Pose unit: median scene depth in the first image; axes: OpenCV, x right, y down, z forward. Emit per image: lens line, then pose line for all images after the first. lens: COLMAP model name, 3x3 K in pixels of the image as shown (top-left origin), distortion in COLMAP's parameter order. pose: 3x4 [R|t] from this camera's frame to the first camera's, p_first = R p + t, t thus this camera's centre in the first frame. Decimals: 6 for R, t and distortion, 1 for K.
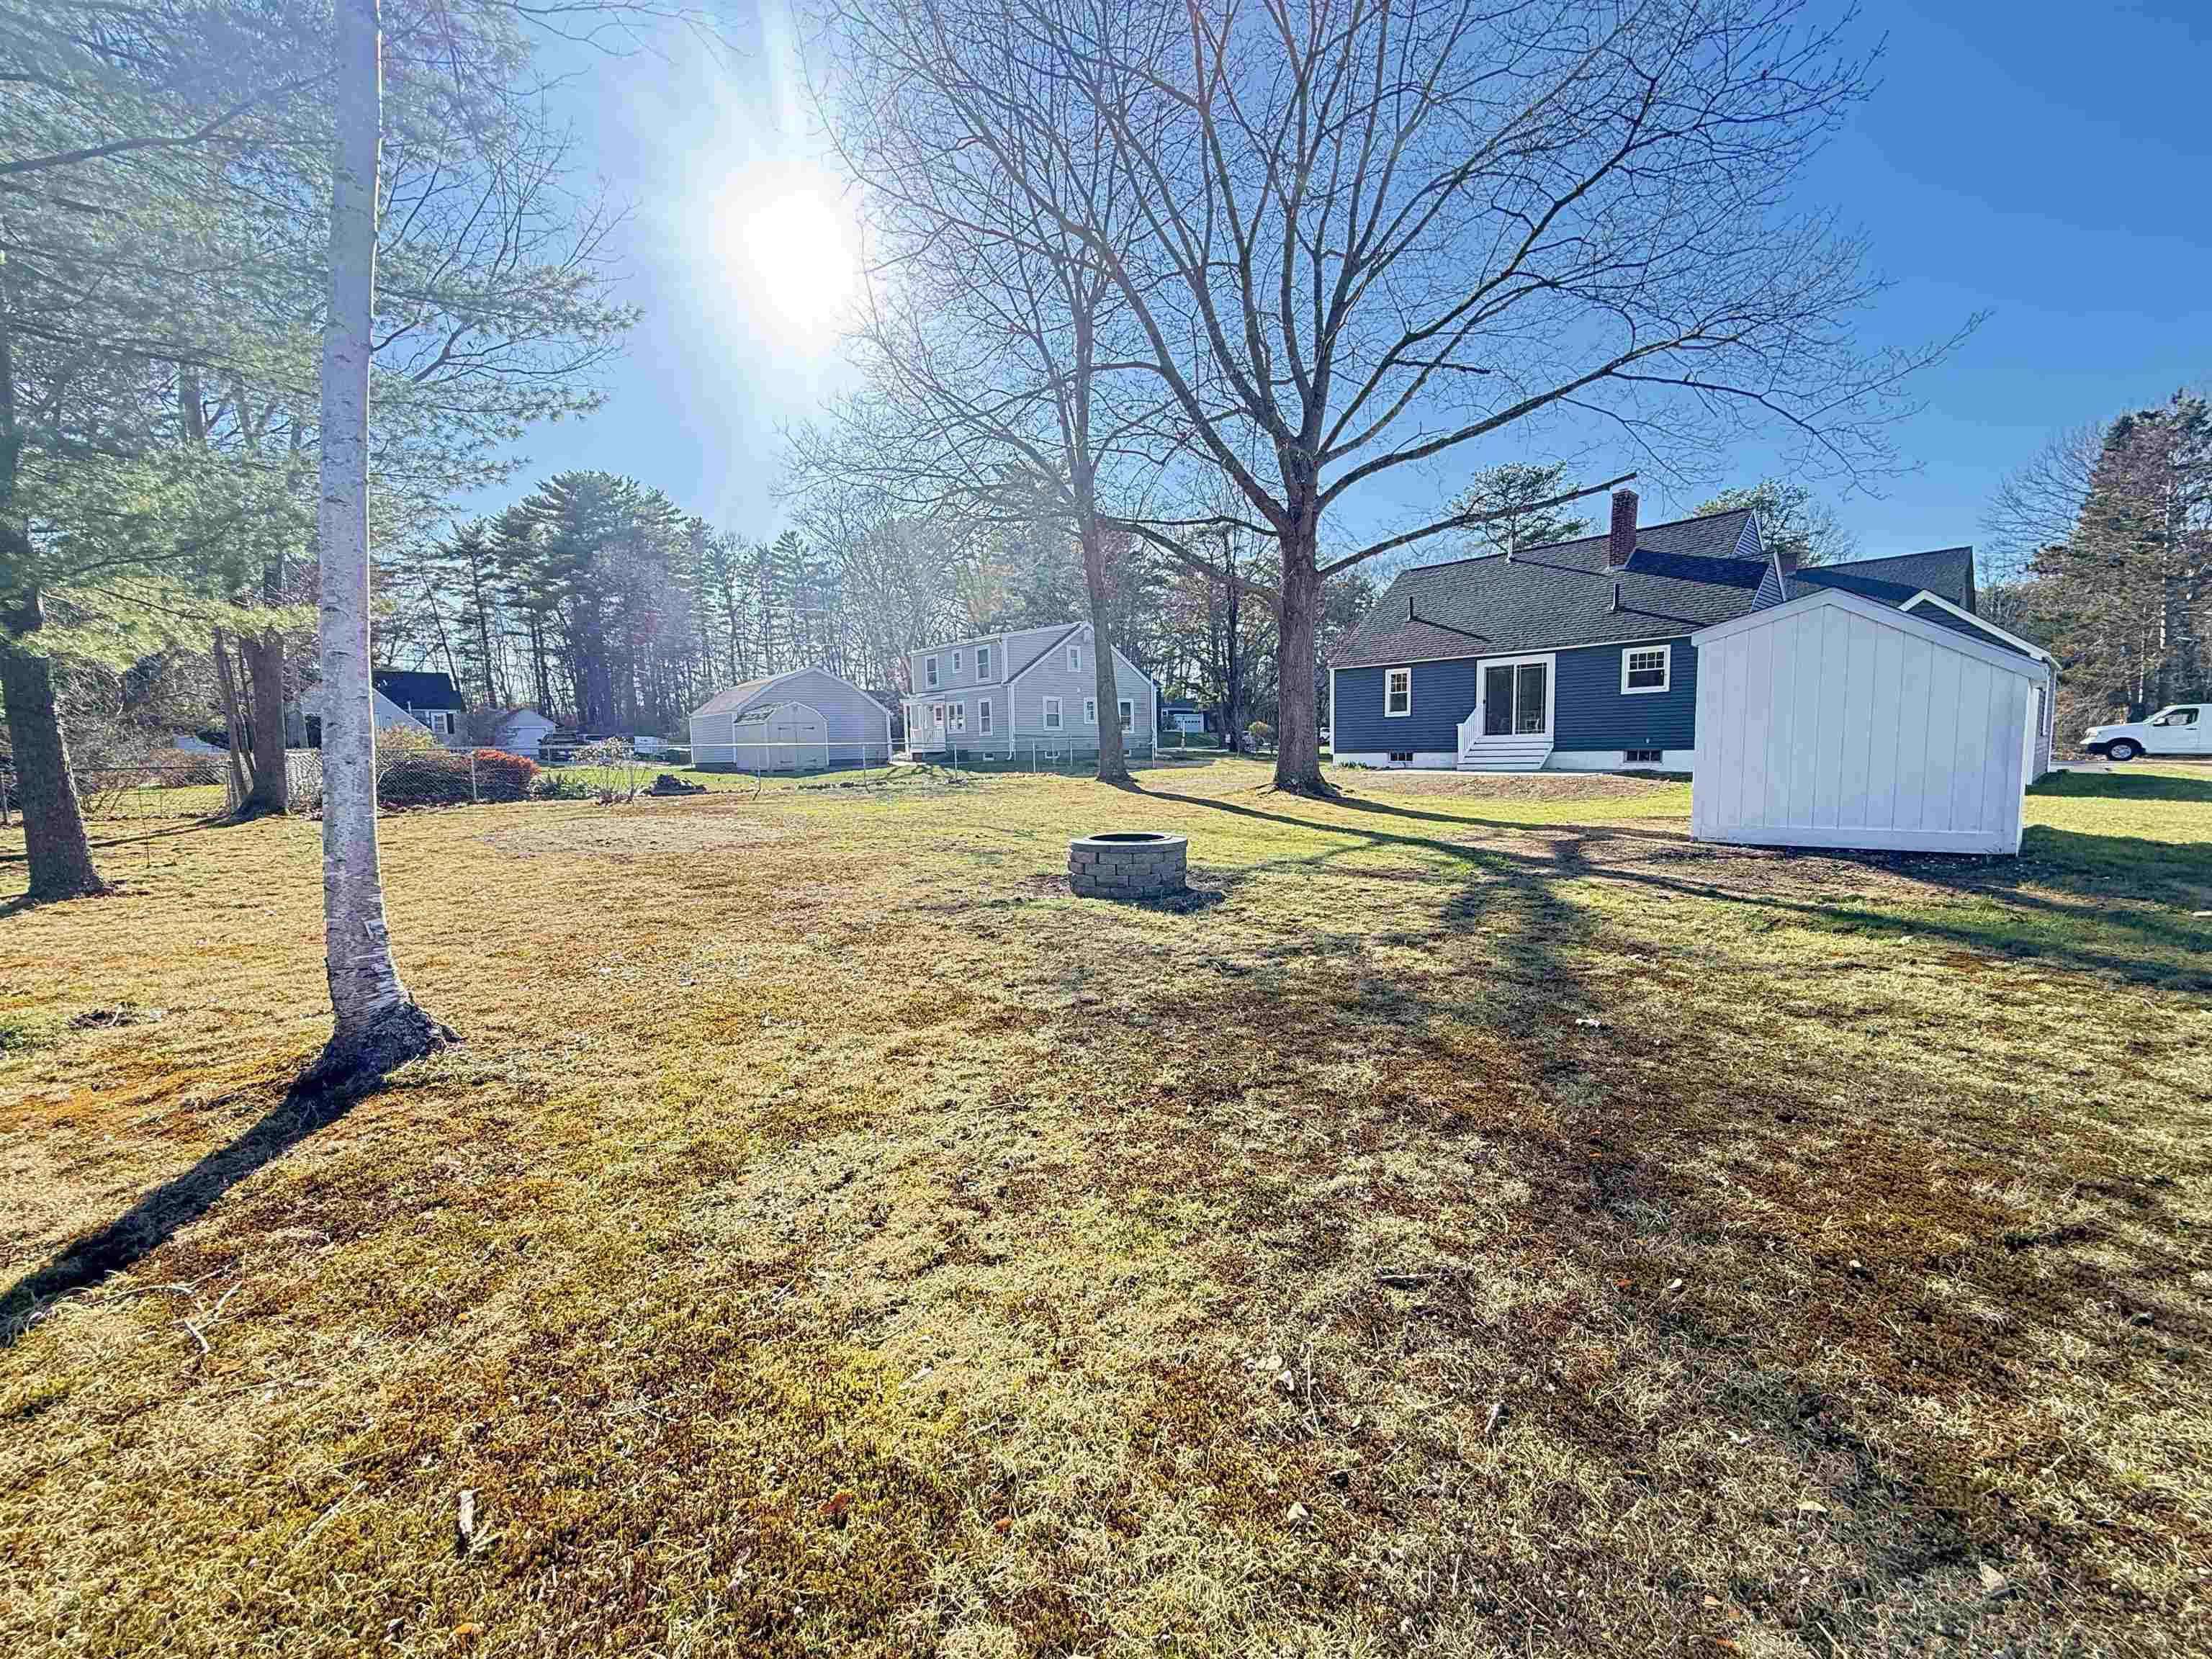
lens RADIAL K [[879.6, 0, 1101.2], [0, 879.6, 824.9], [0, 0, 1]] dist [-0.000539, -0.000009]
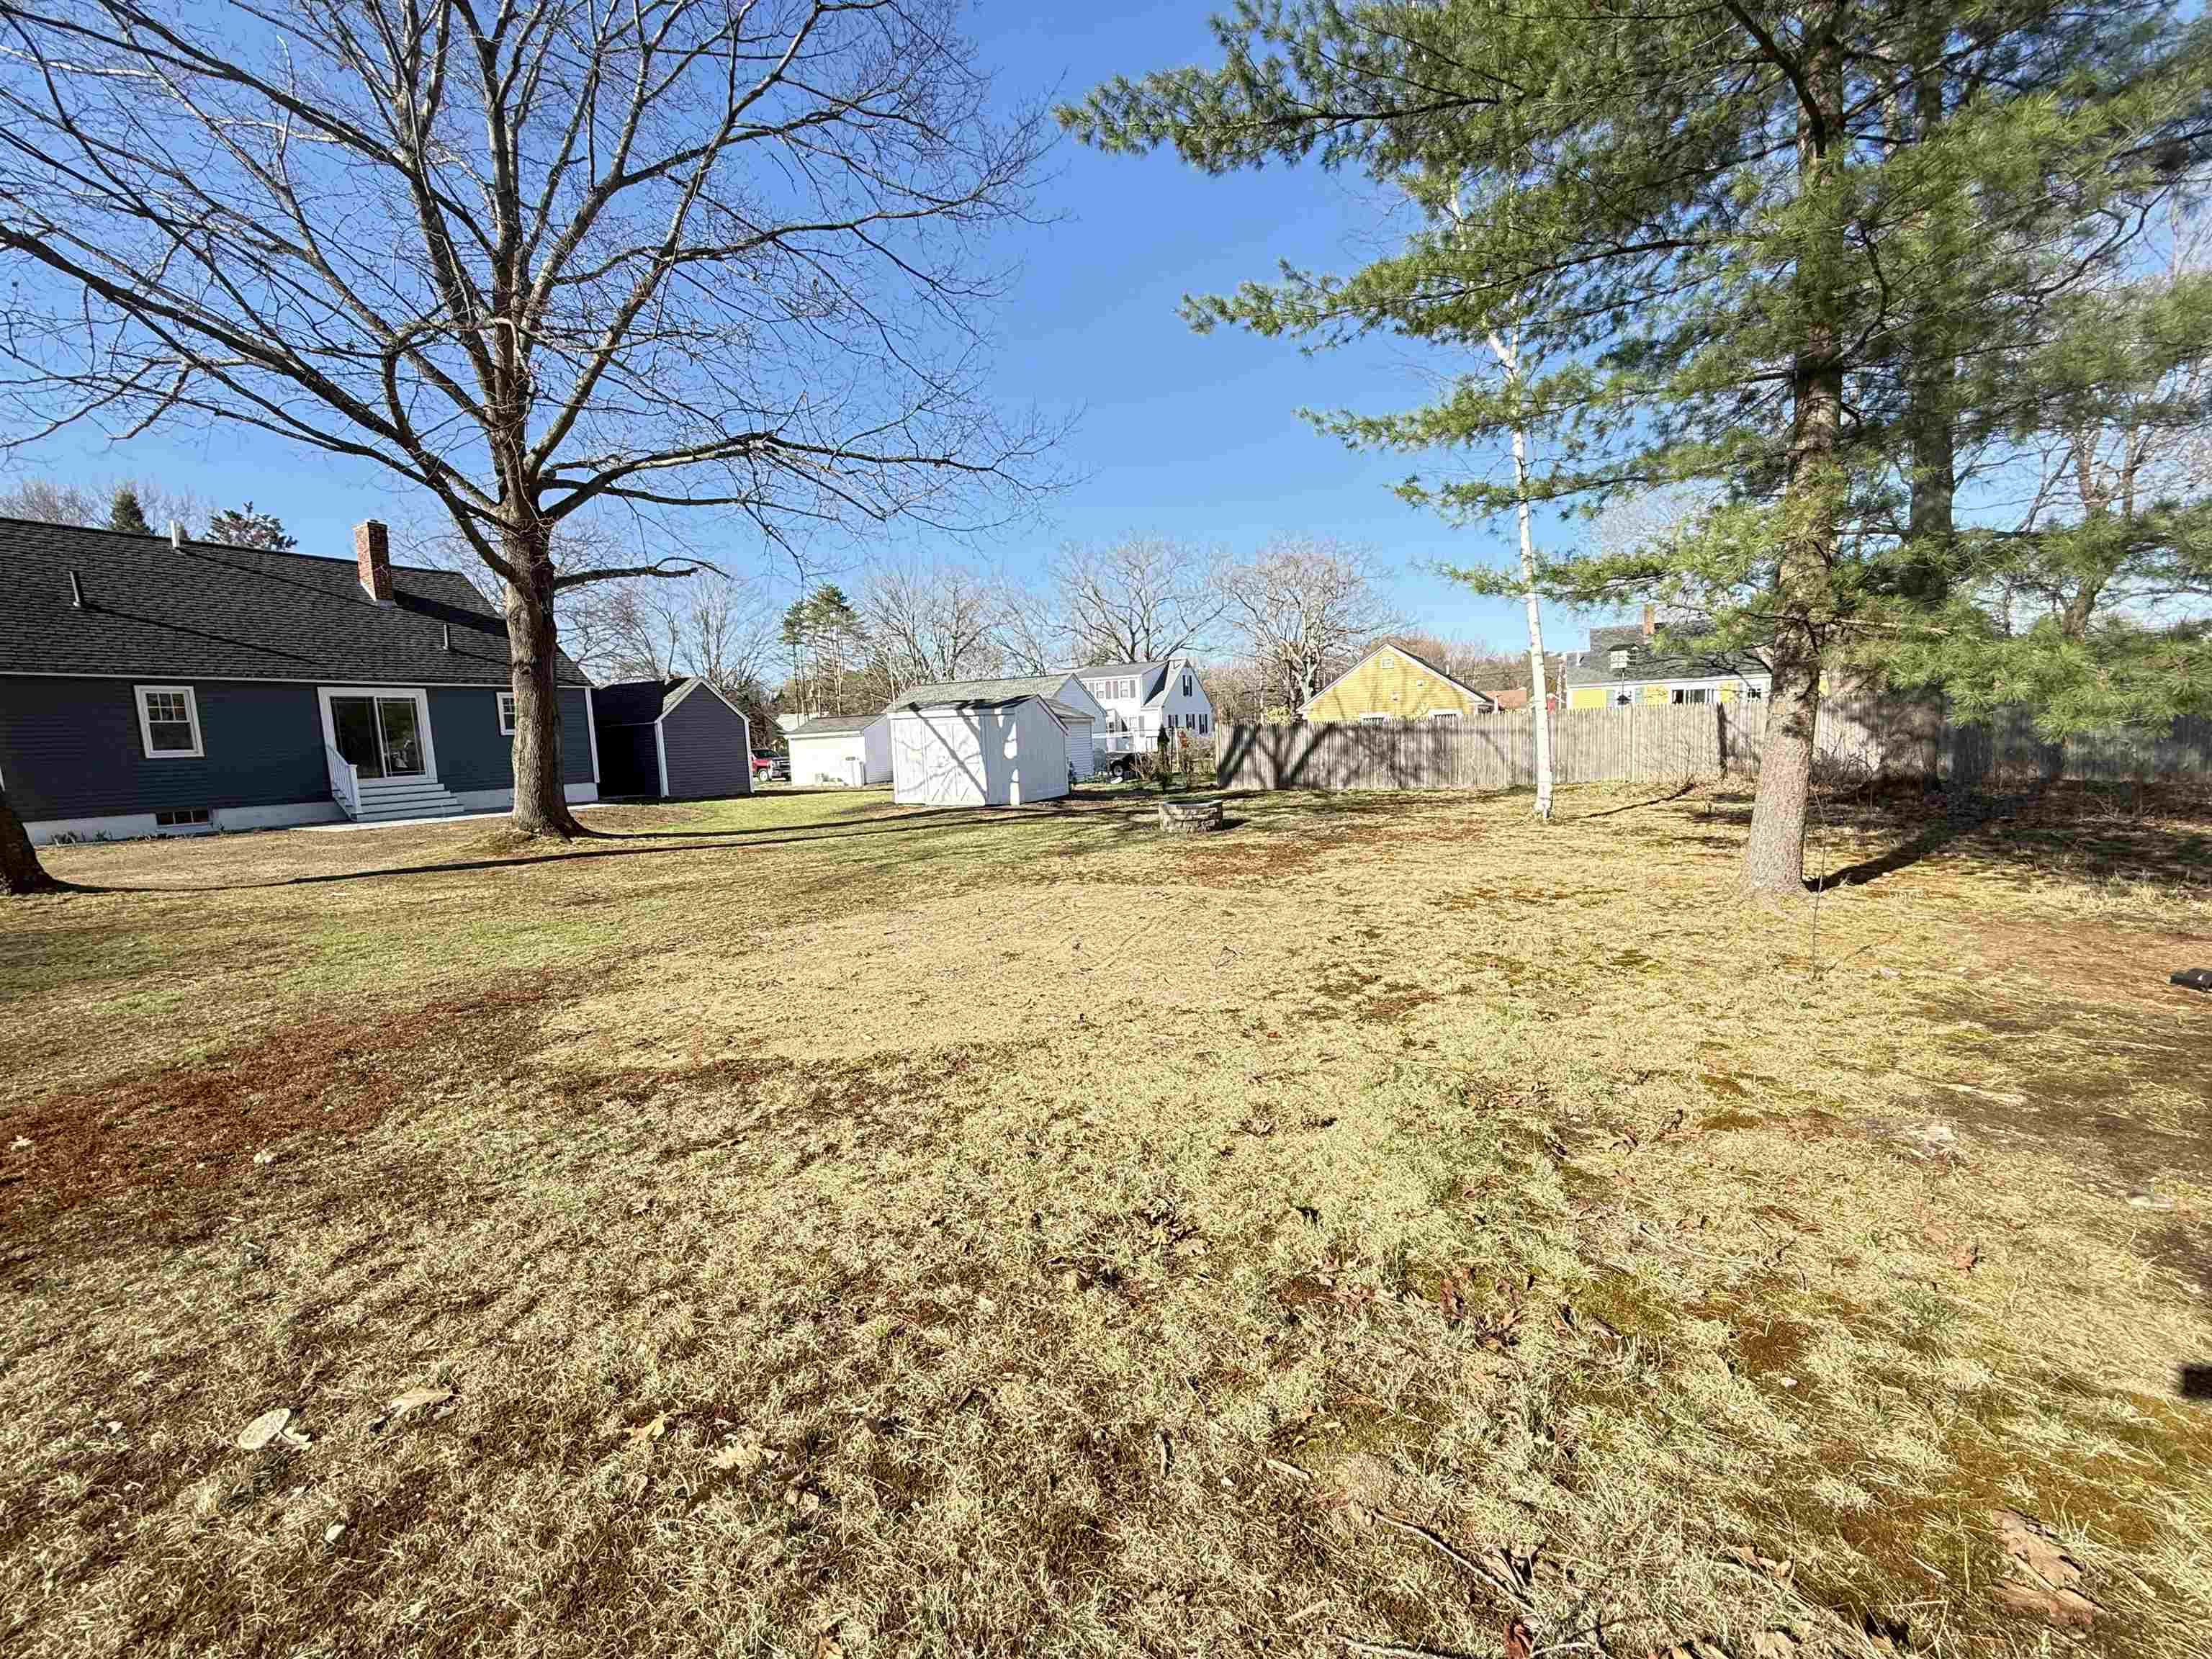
lens RADIAL K [[879.6, 0, 1104.3], [0, 879.6, 834.6], [0, 0, 1]] dist [-0.000539, -0.000009]
pose [[-0.344205, -0.065753, 0.936589, -1.523660], [0.138546, 0.983067, 0.119933, -0.134595], [-0.928616, 0.171042, -0.329267, 1.627082]]
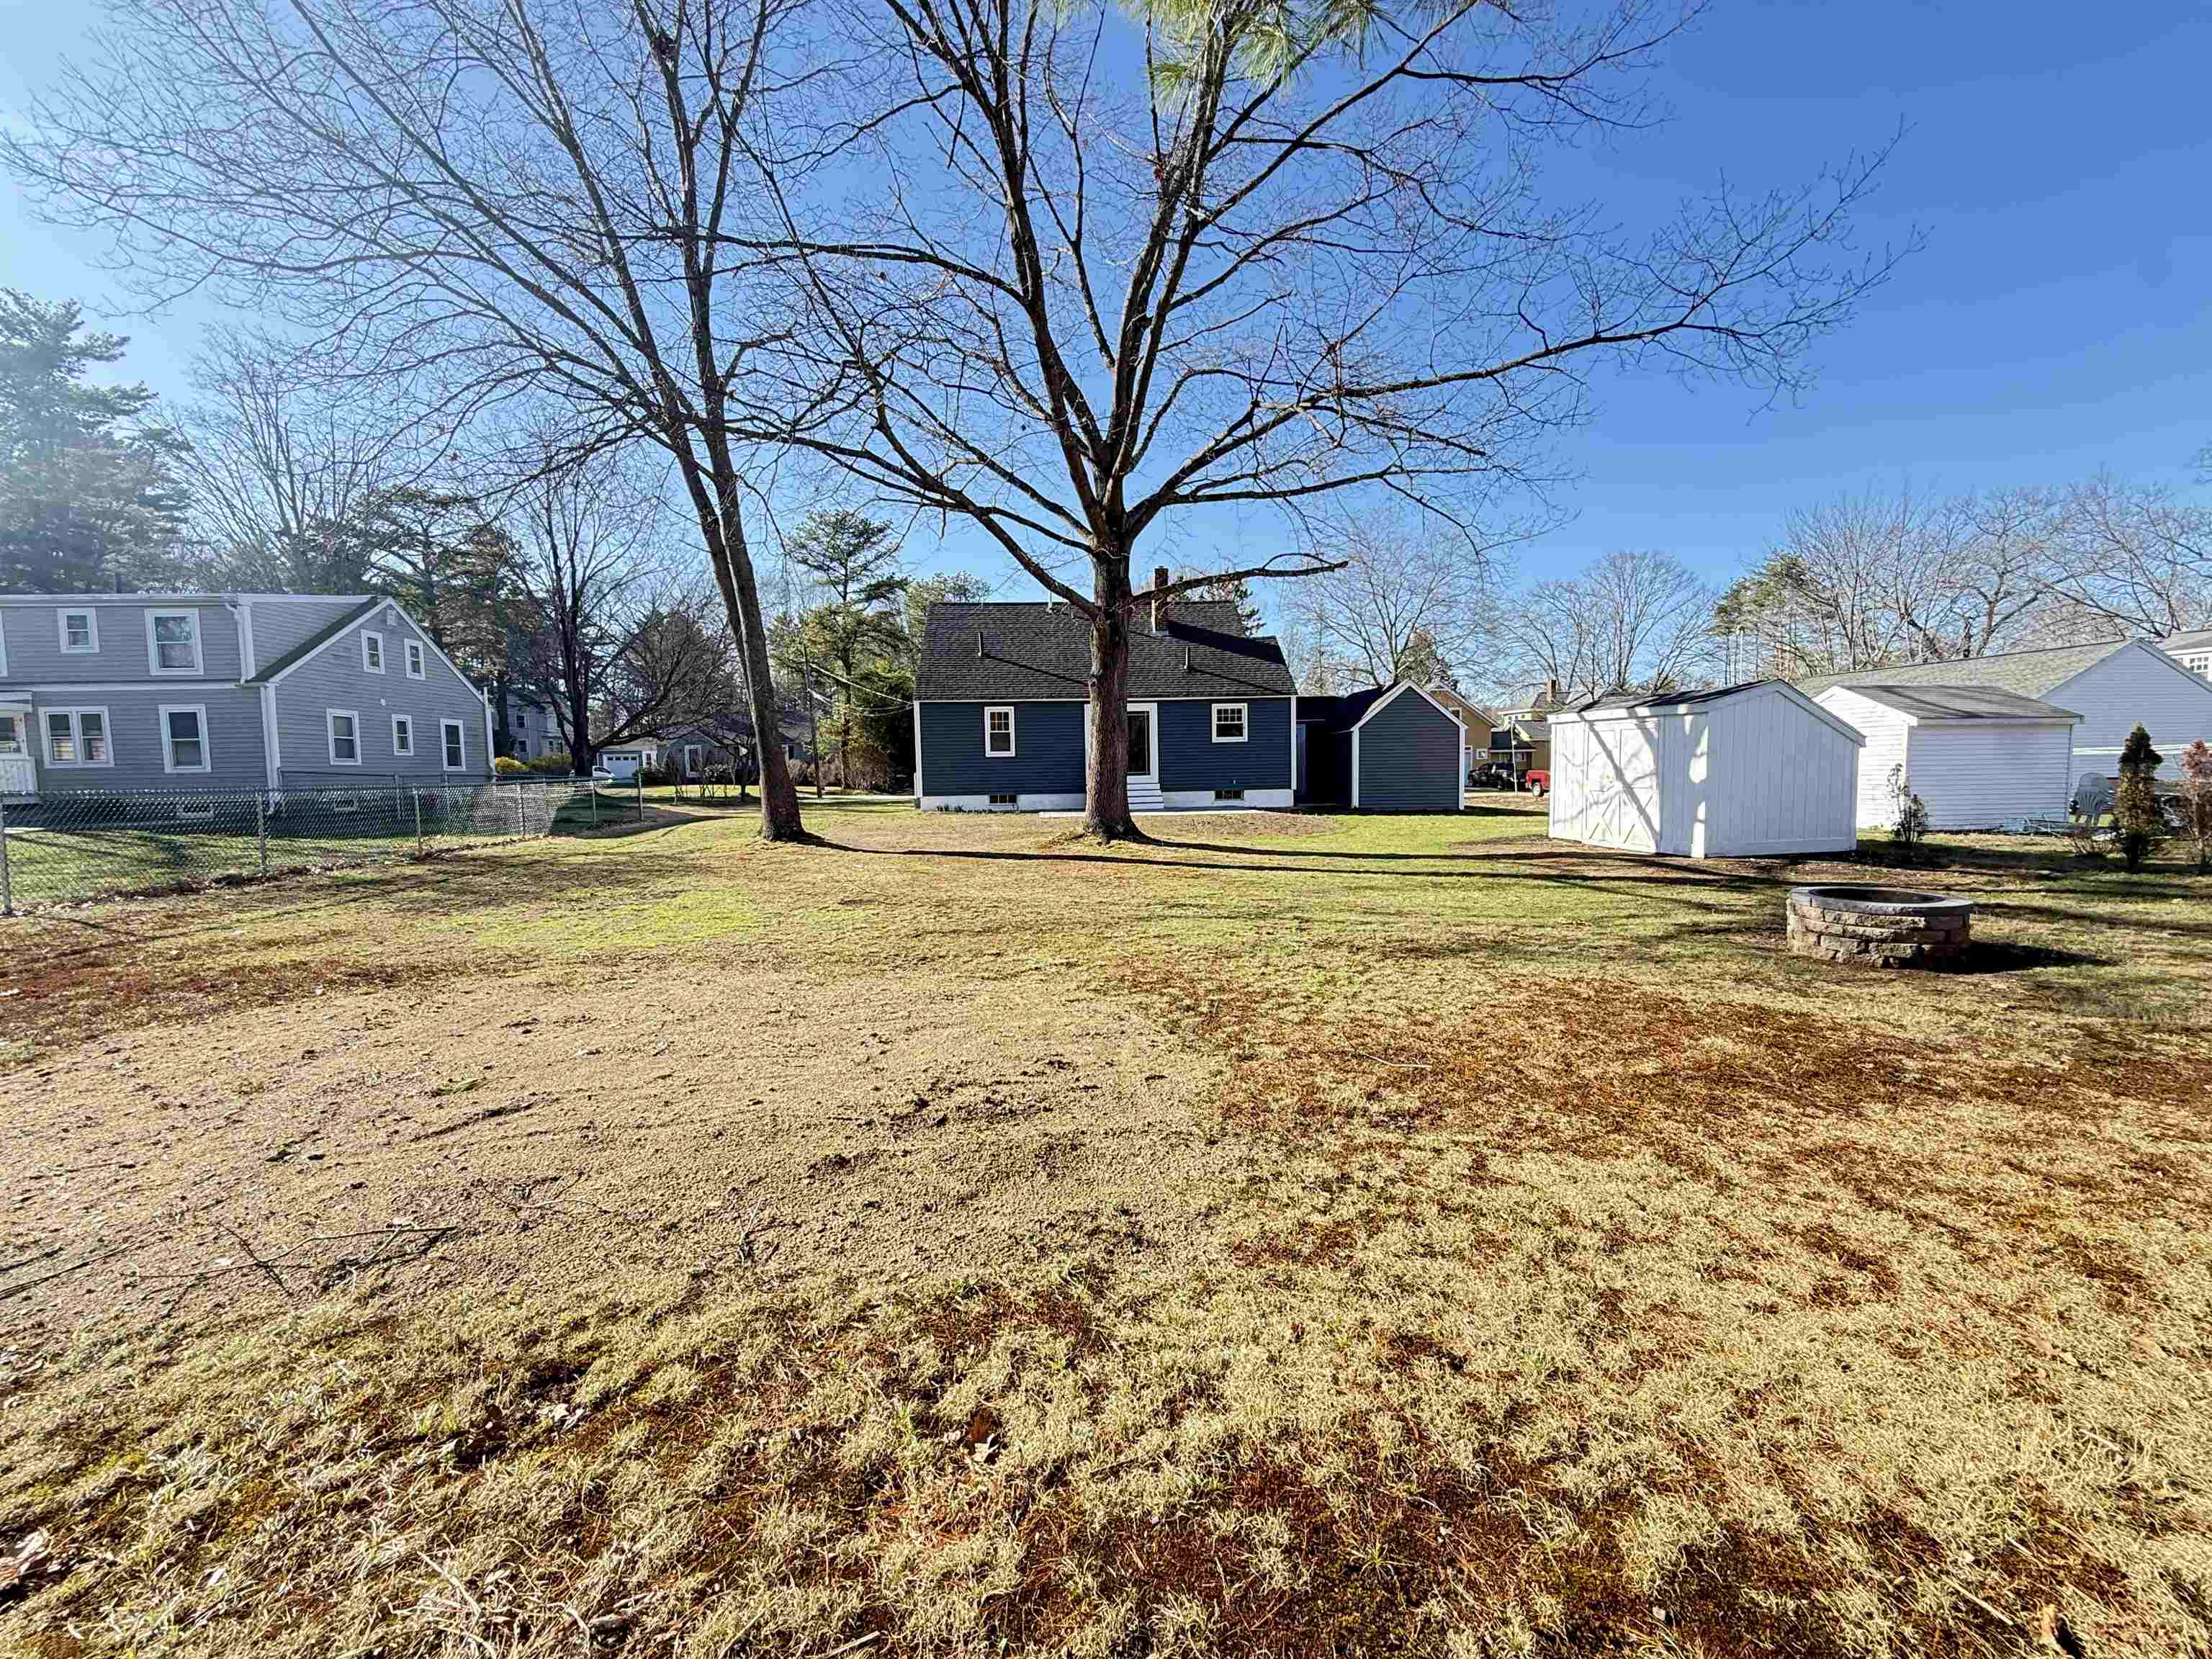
lens RADIAL K [[879.6, 0, 1115.7], [0, 879.6, 829.5], [0, 0, 1]] dist [-0.000539, -0.000009]
pose [[0.604386, -0.037140, 0.795825, -0.985605], [0.076322, 0.997018, -0.011433, -0.068343], [-0.793027, 0.067649, 0.605418, 0.937716]]
